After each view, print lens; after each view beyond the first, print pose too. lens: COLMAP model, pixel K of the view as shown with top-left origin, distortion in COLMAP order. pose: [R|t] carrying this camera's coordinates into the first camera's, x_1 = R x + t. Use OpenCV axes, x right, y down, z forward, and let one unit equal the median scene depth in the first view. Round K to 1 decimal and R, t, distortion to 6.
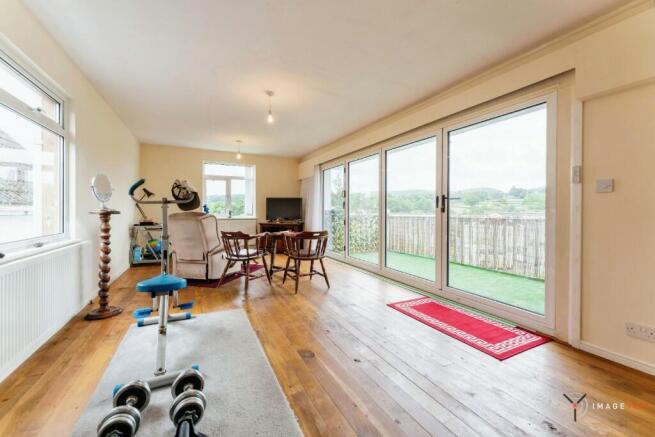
lens RADIAL K [[267.6, 0, 326.1], [0, 267.6, 208.6], [0, 0, 1]] dist [0.001995, 0.000315]
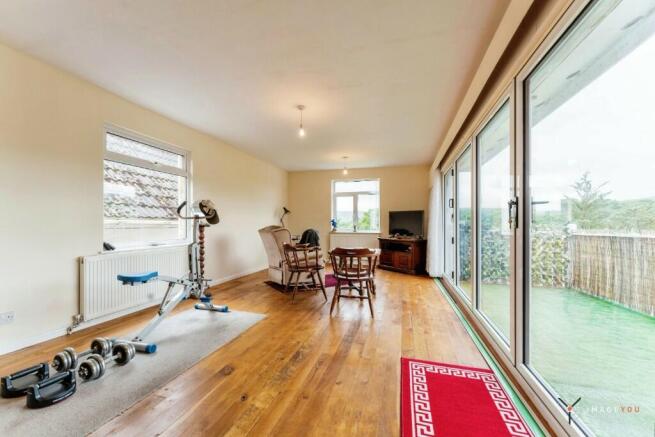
lens RADIAL K [[267.6, 0, 325.2], [0, 267.6, 223.6], [0, 0, 1]] dist [0.001995, 0.000315]
pose [[0.733297, -0.001286, -0.679907, 0.534128], [0.001315, 0.999999, -0.000473, 0.004236], [0.679907, -0.000547, 0.733298, 0.327869]]
